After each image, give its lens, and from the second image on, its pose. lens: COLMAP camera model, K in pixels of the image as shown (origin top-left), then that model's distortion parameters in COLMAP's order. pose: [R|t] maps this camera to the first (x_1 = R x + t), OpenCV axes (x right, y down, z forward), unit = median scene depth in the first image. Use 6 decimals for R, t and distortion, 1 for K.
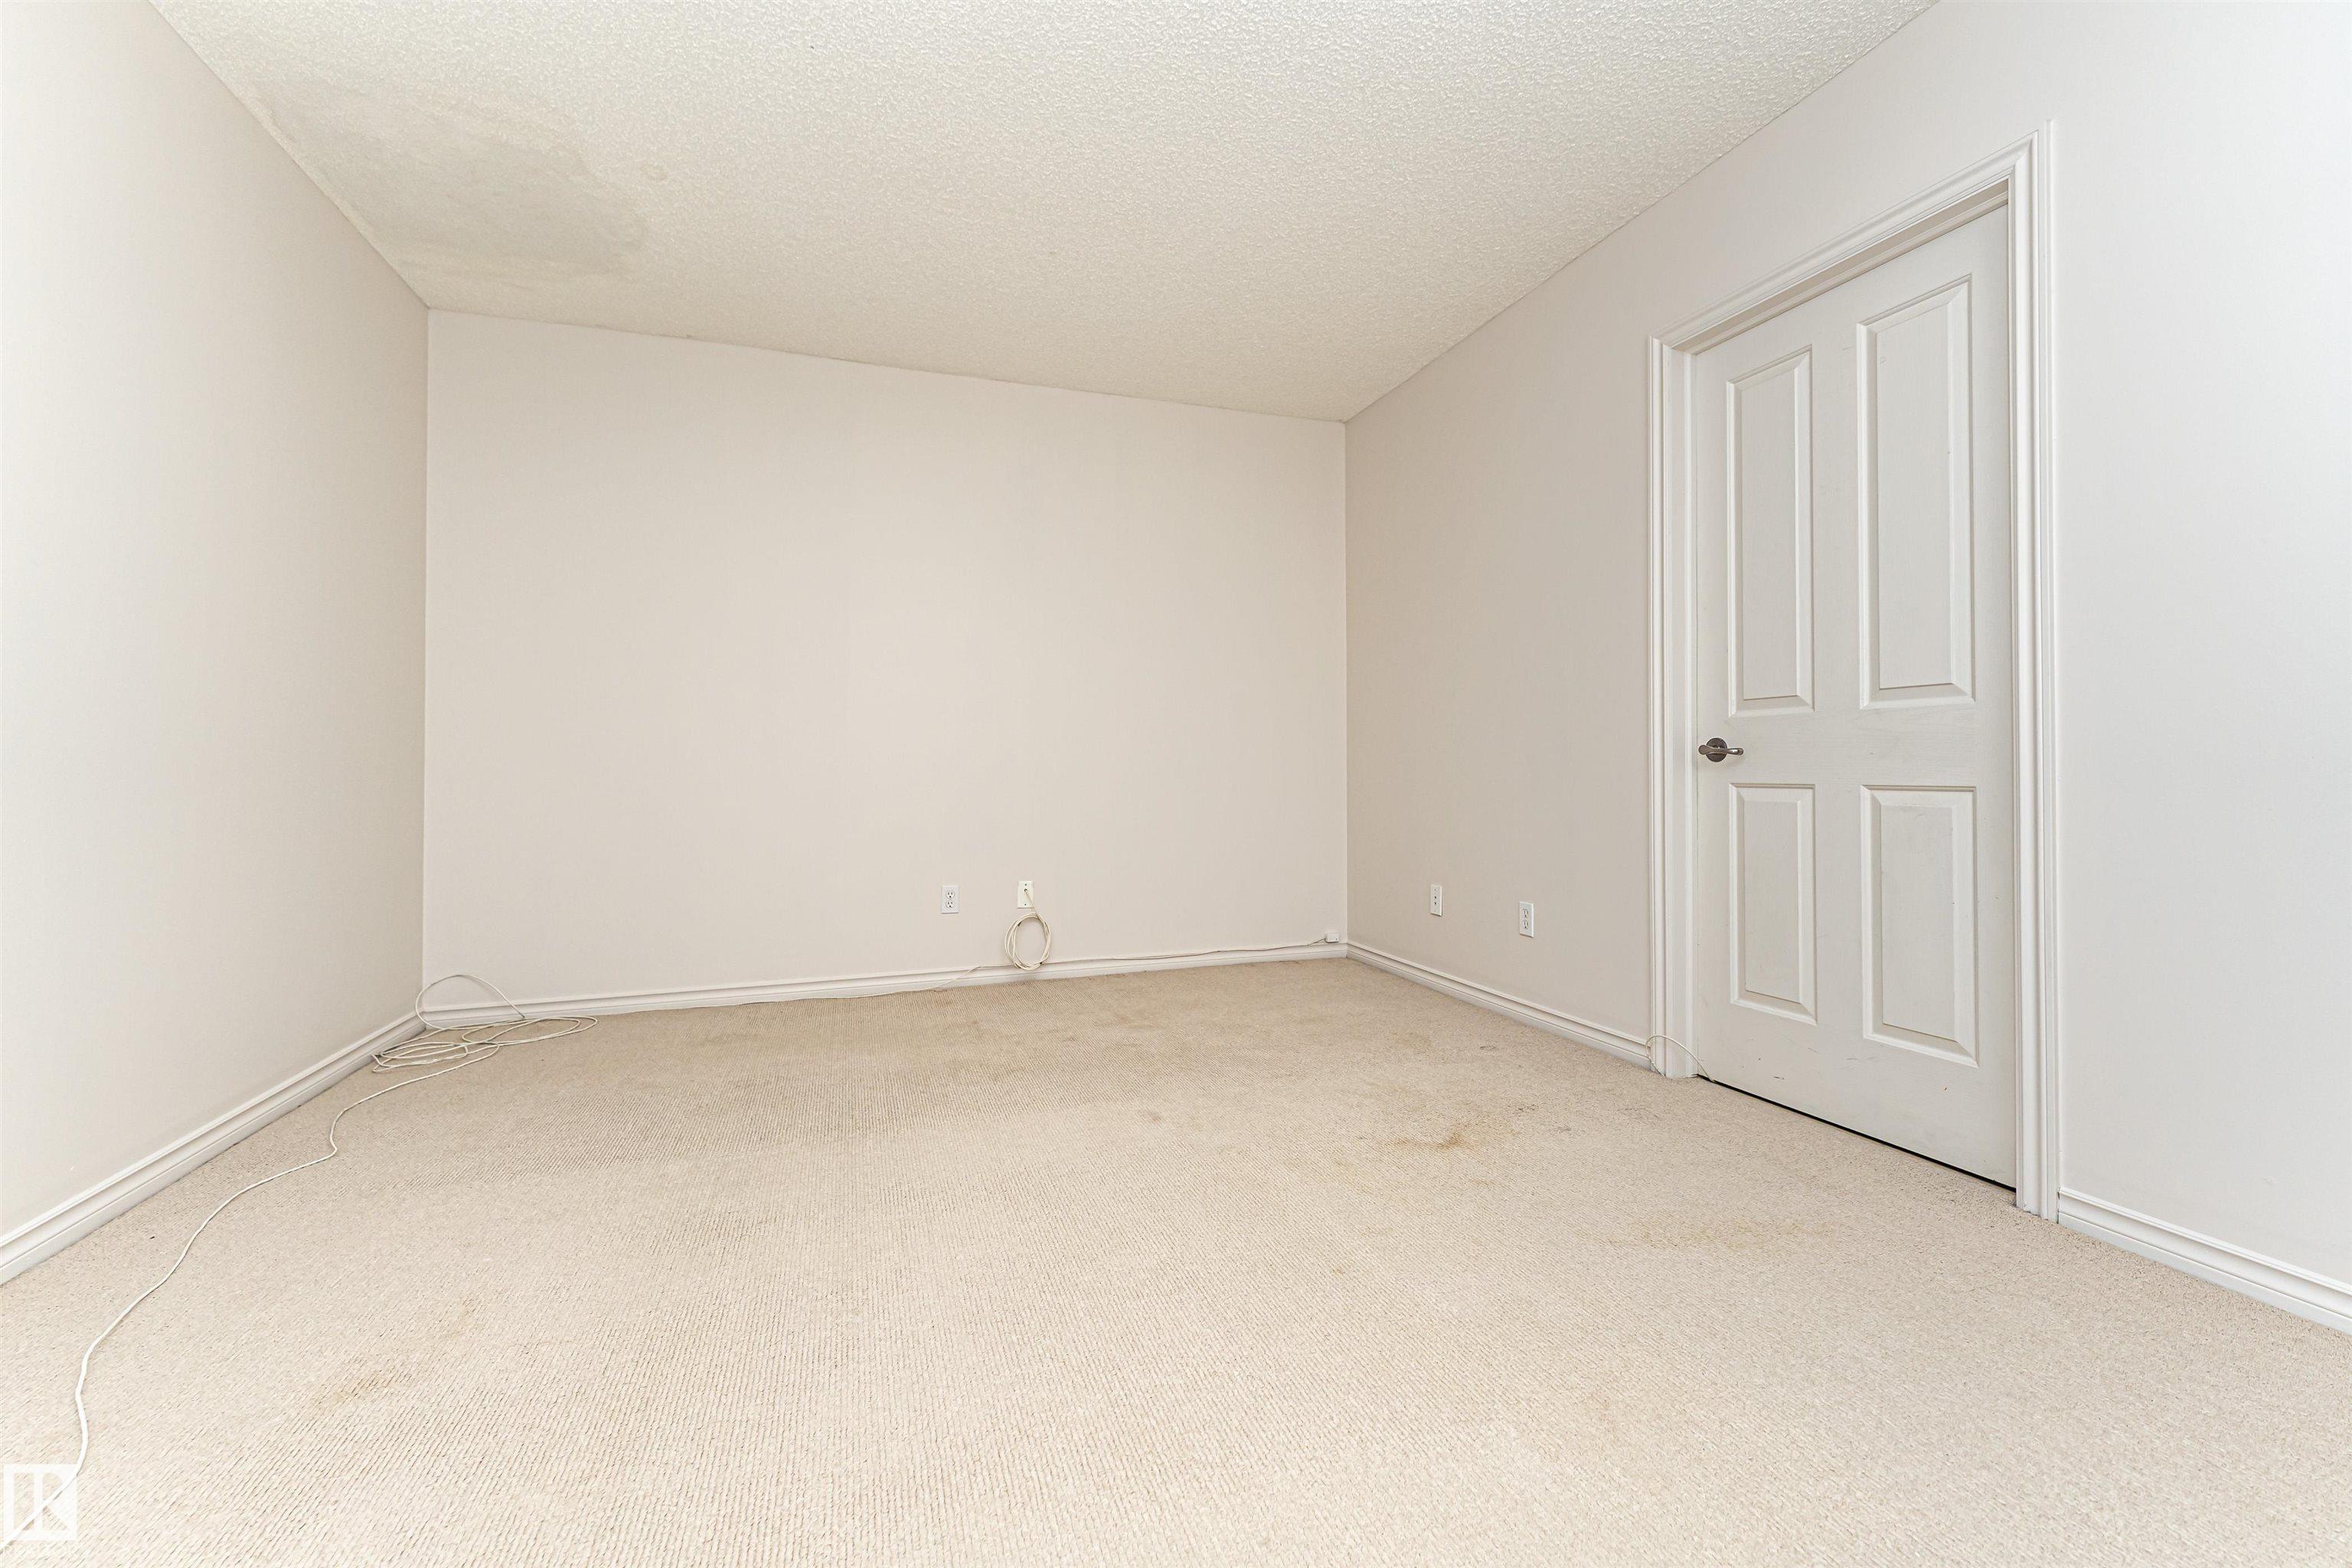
lens RADIAL K [[978.4, 0, 1168.6], [0, 978.4, 764.0], [0, 0, 1]] dist [0.004031, -0.000204]
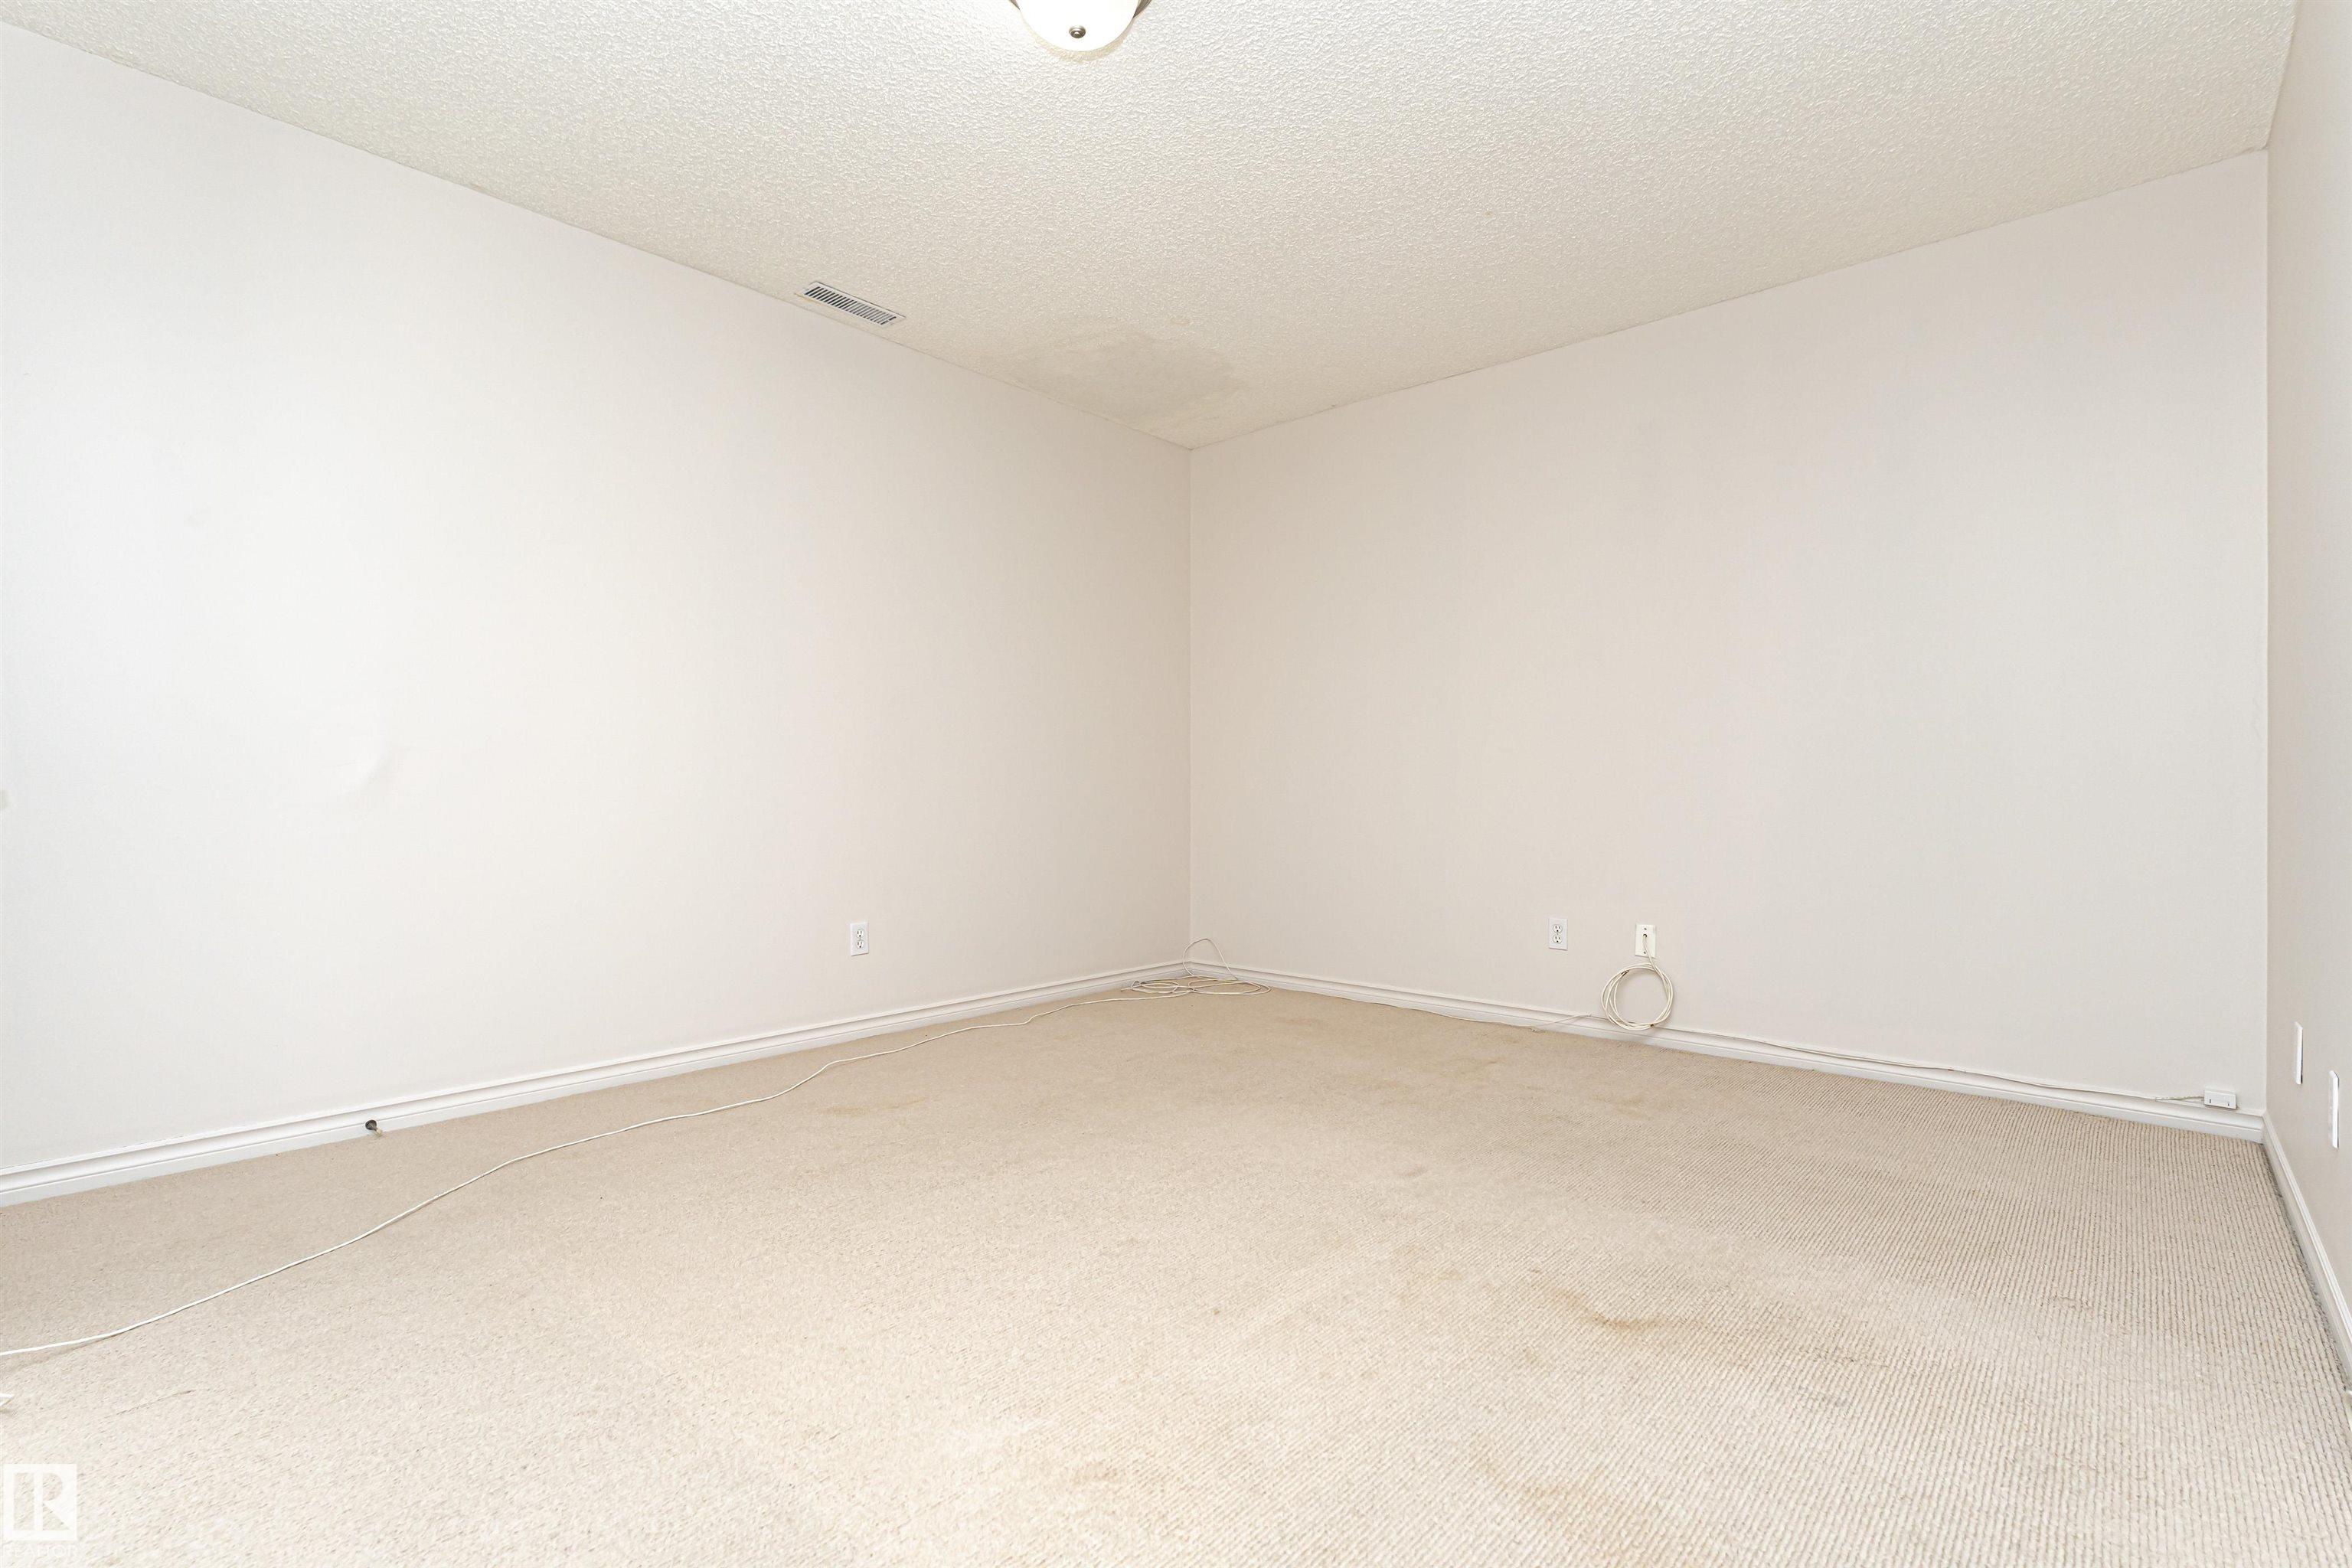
lens RADIAL K [[1113.4, 0, 1168.4], [0, 1113.4, 796.7], [0, 0, 1]] dist [-0.002050, -0.000532]
pose [[0.458195, 0.013274, -0.888753, 0.522398], [-0.000169, 0.999890, 0.014847, -0.002939], [0.888852, -0.006652, 0.458147, 0.213242]]
